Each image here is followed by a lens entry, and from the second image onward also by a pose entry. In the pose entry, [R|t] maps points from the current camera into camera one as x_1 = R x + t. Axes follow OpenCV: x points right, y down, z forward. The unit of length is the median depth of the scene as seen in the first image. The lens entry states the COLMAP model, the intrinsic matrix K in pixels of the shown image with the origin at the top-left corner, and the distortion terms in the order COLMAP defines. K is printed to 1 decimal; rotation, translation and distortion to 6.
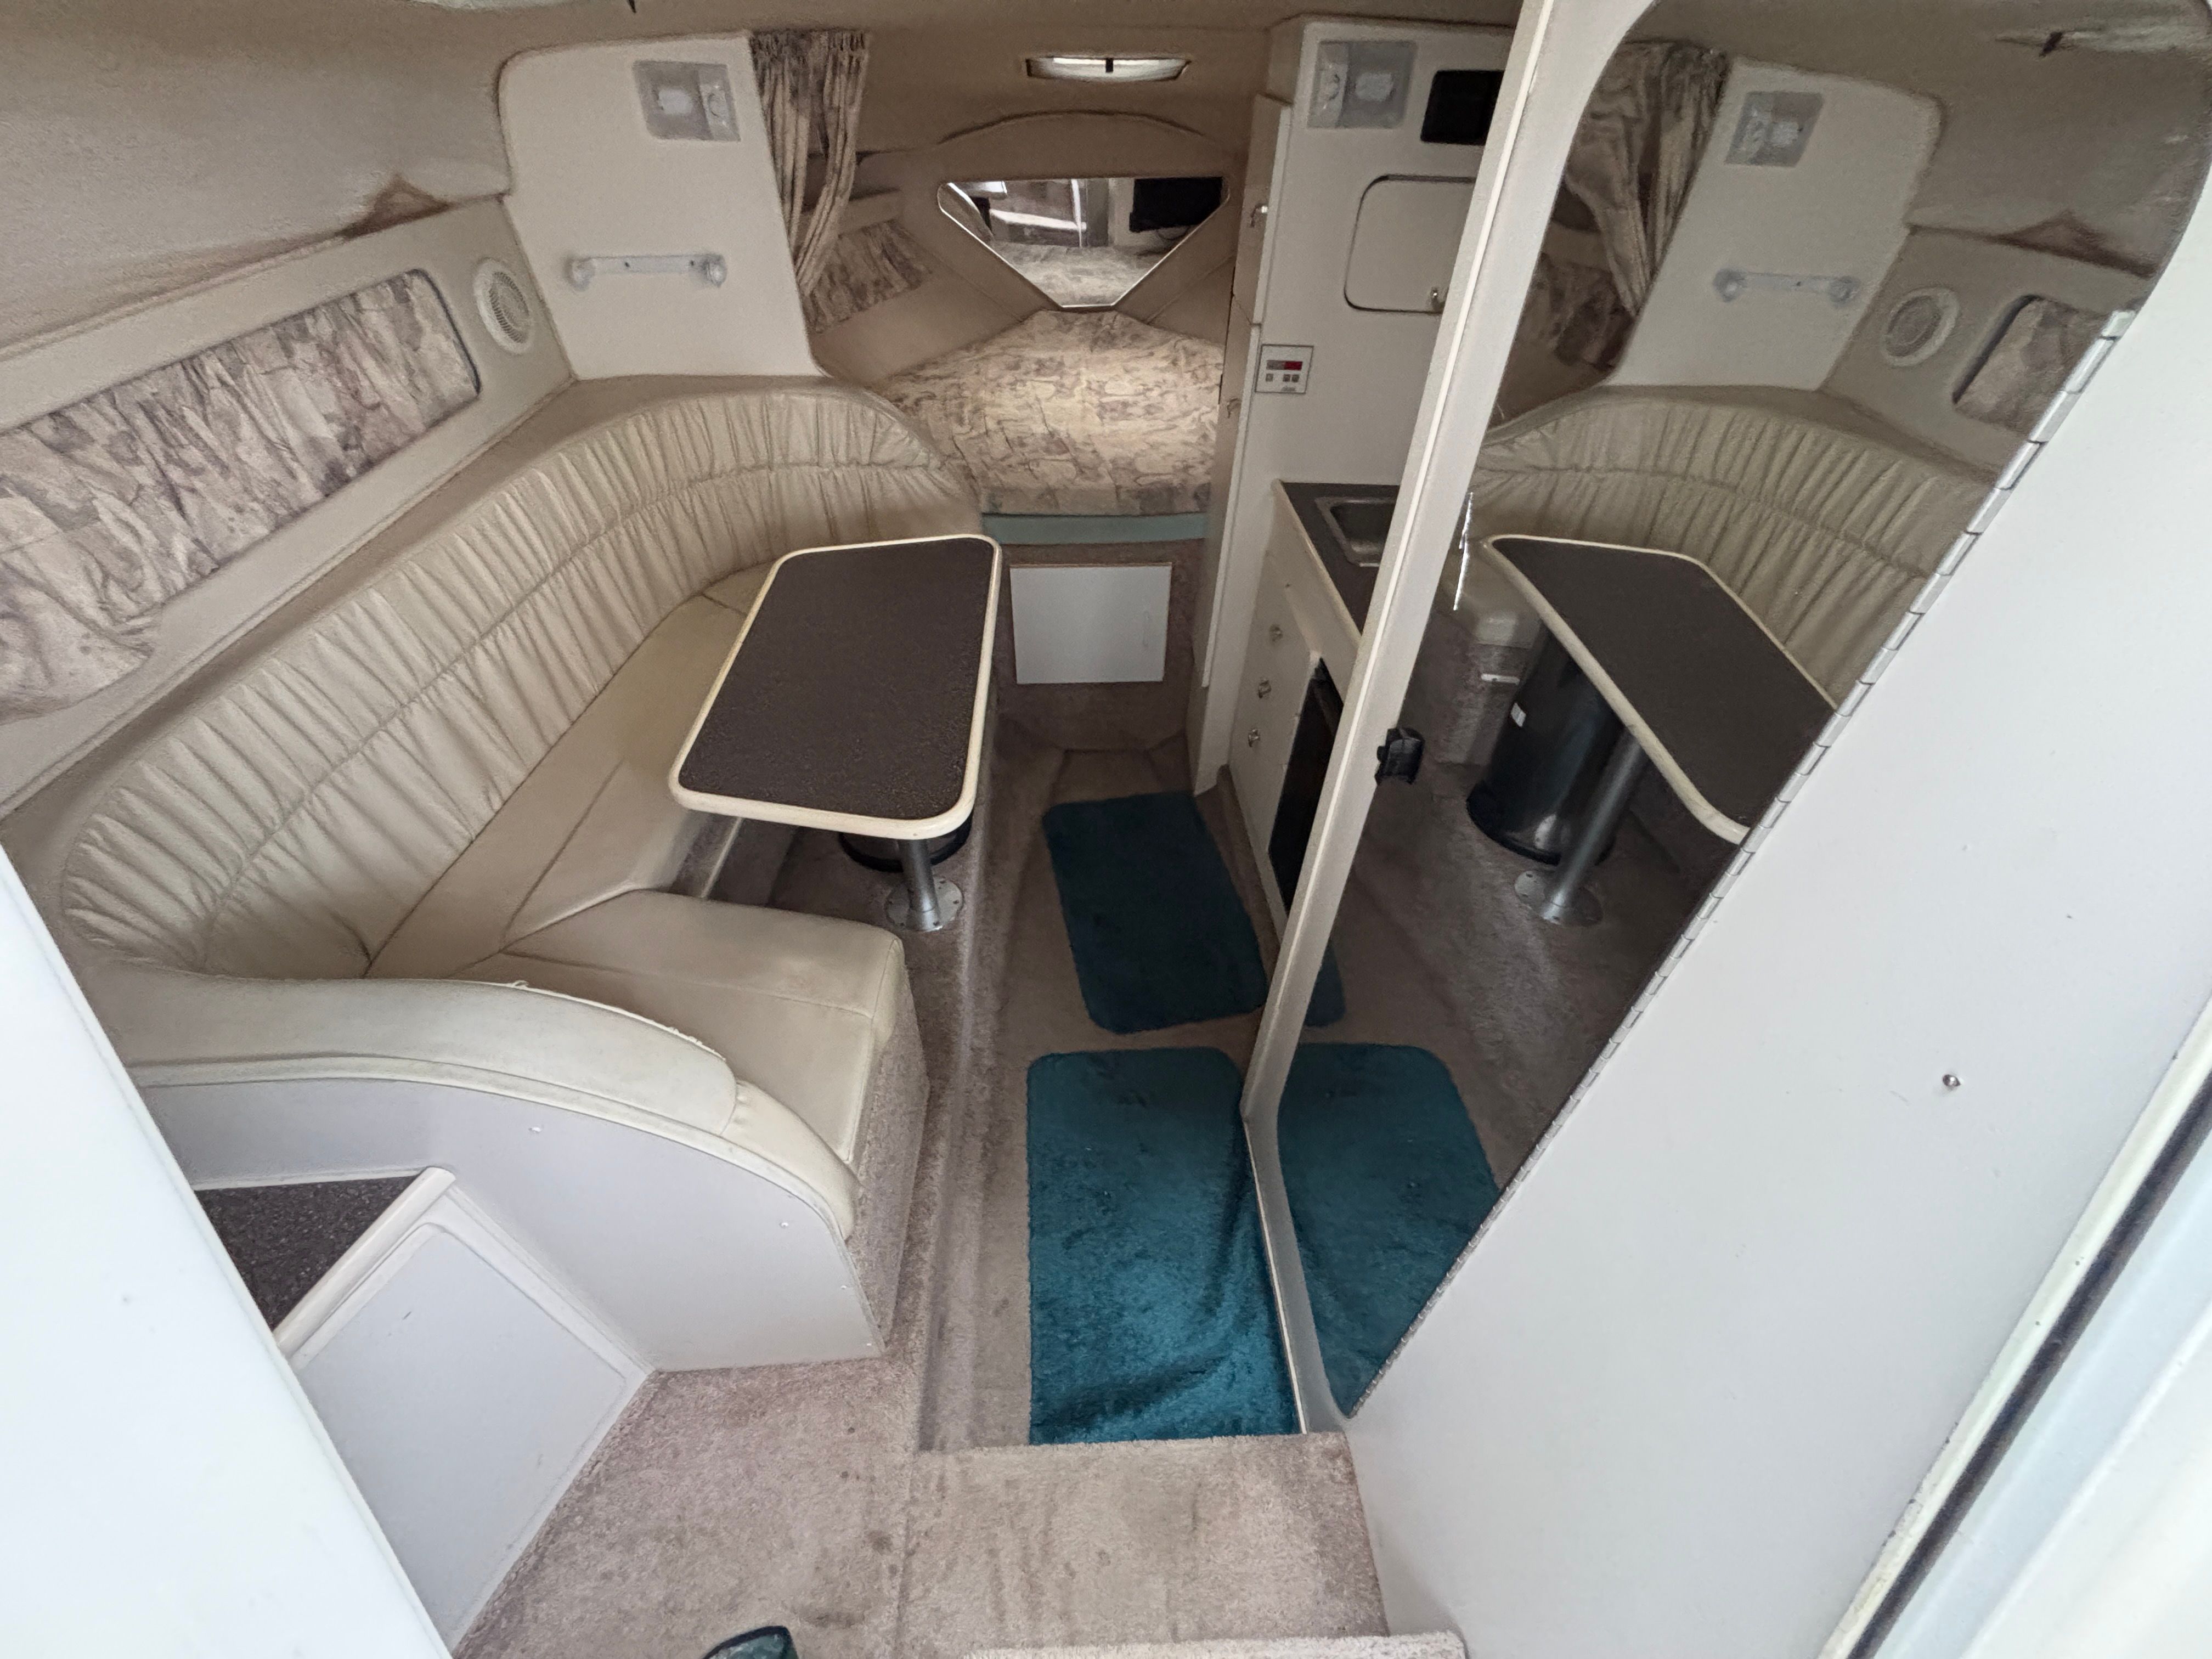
lens RADIAL K [[887.5, 0, 1086.5], [0, 887.5, 824.1], [0, 0, 1]] dist [0.000478, -0.000248]
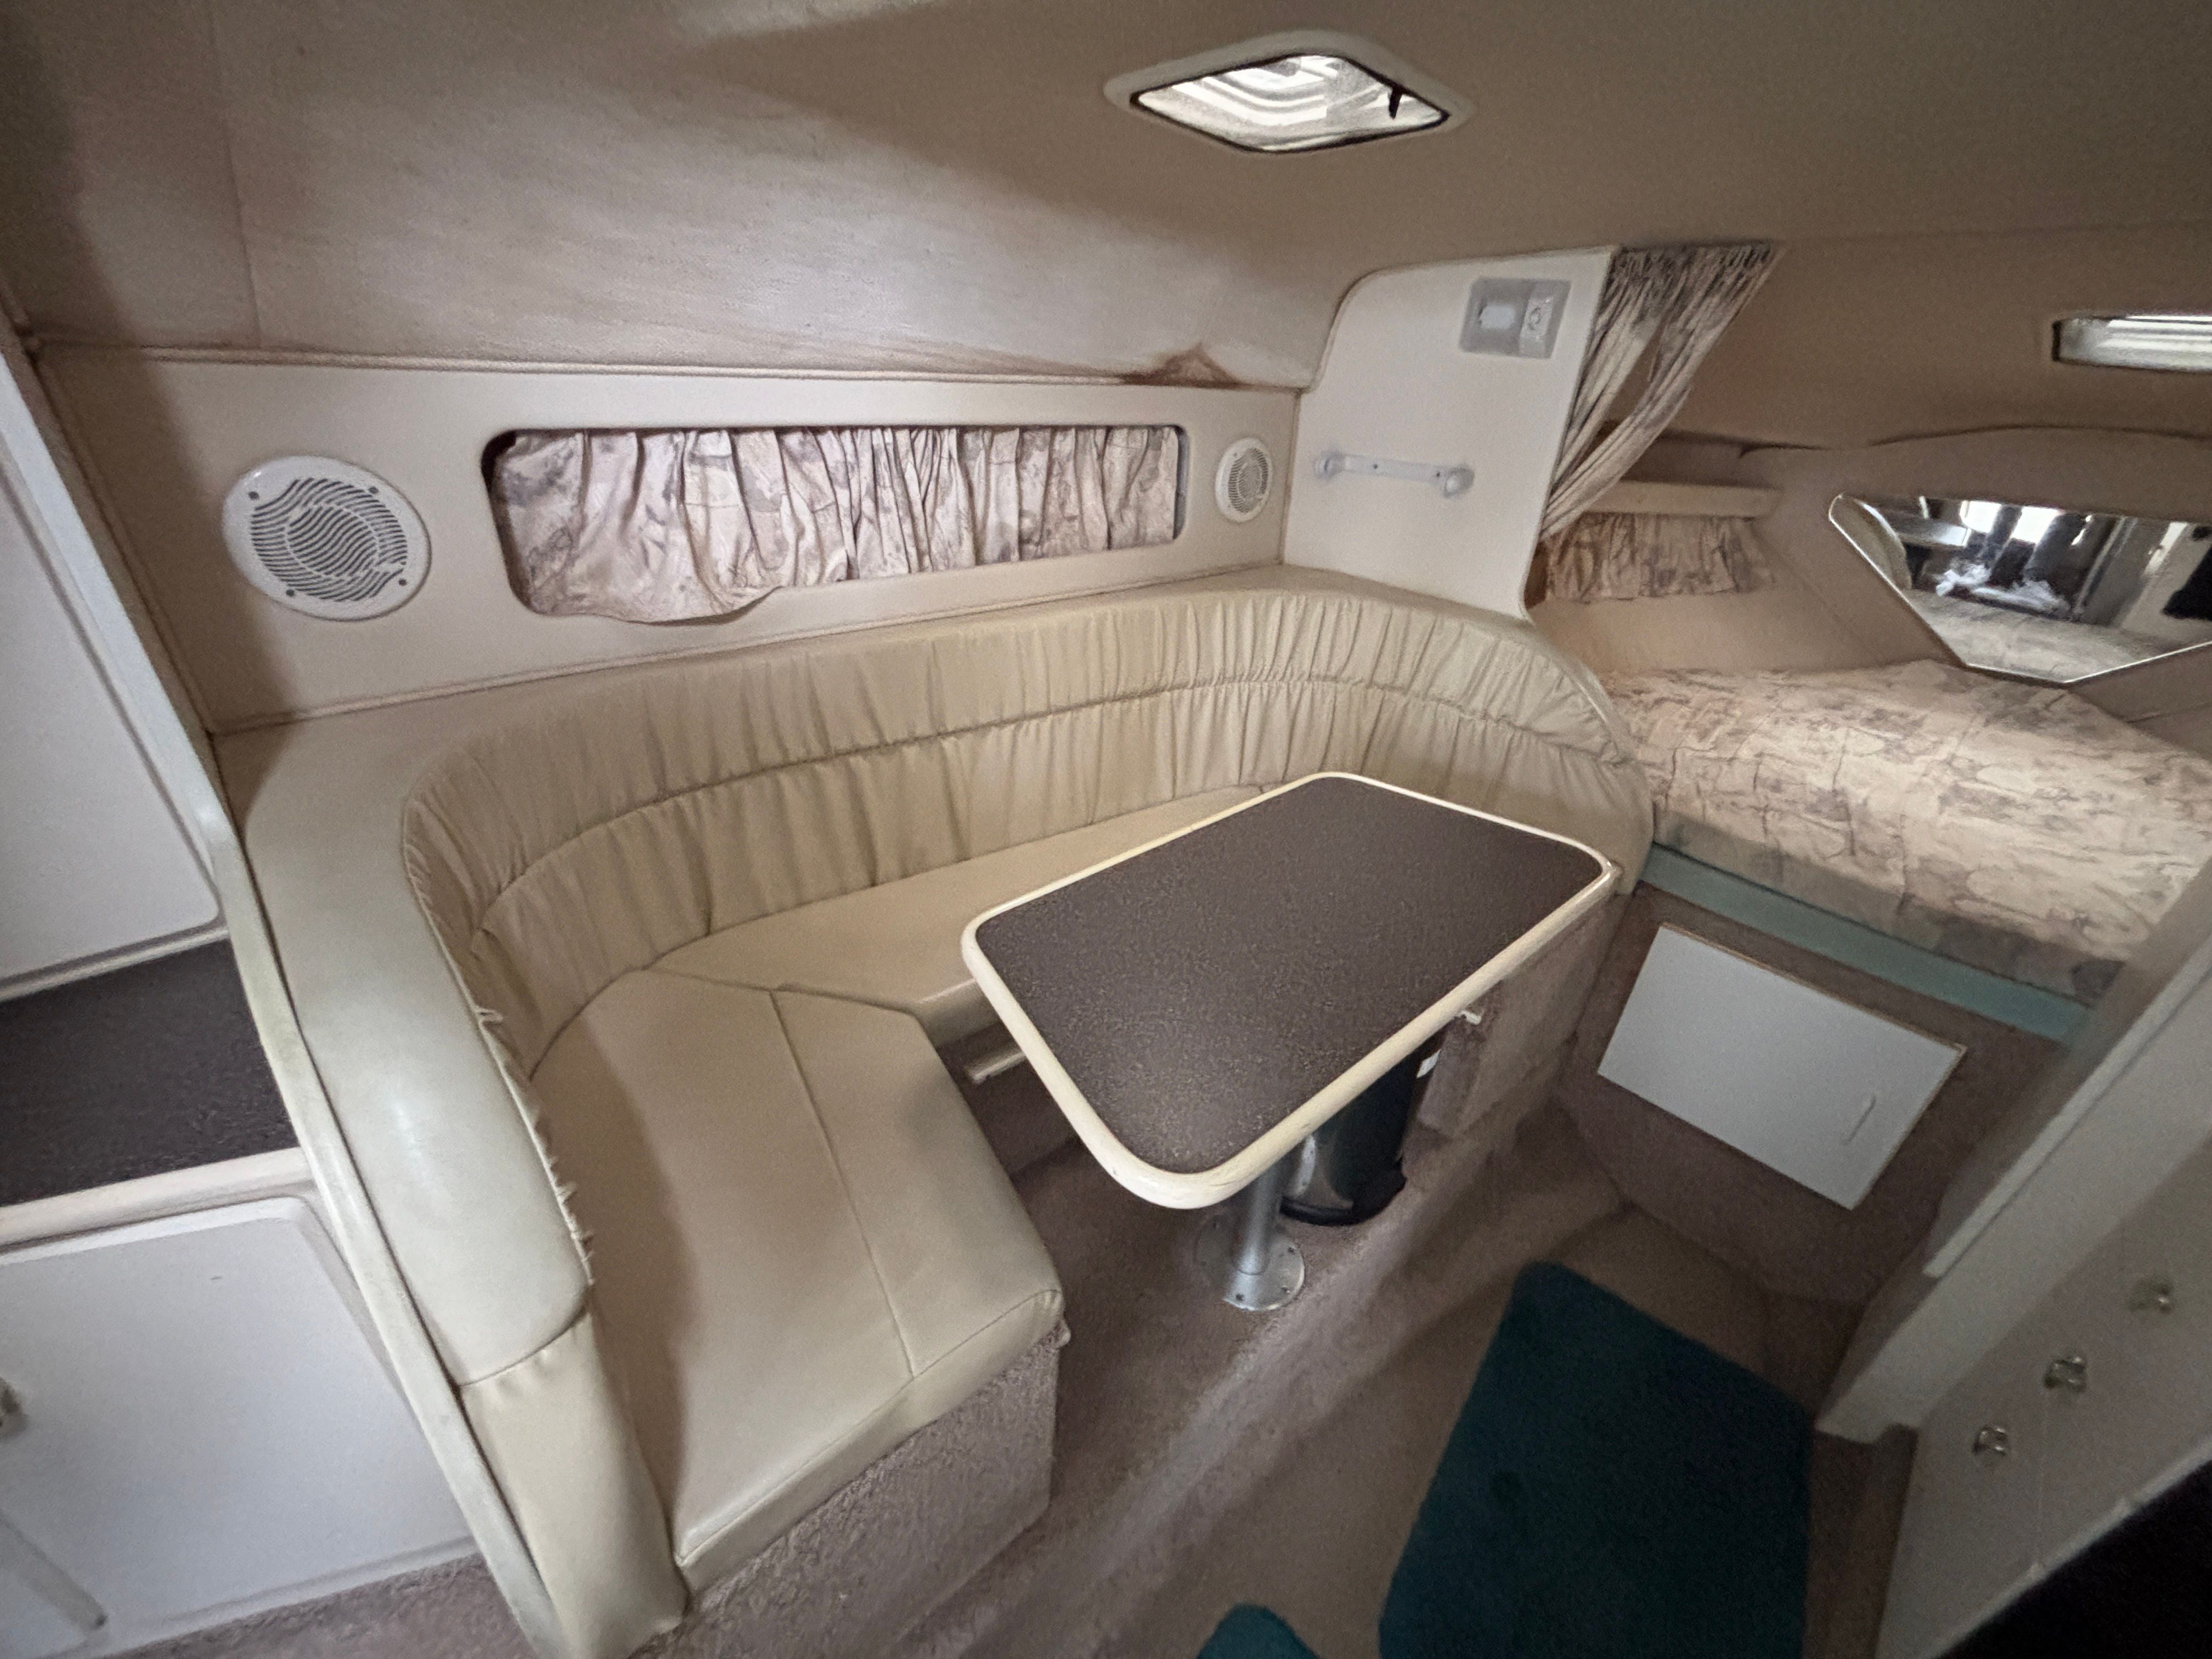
lens RADIAL K [[896.1, 0, 1106.0], [0, 896.1, 829.5], [0, 0, 1]] dist [0.000755, 0.006526]
pose [[0.659554, 0.391022, -0.641943, 0.055676], [-0.551254, 0.832217, -0.059454, -0.079142], [0.510988, 0.393086, 0.764444, 0.237122]]
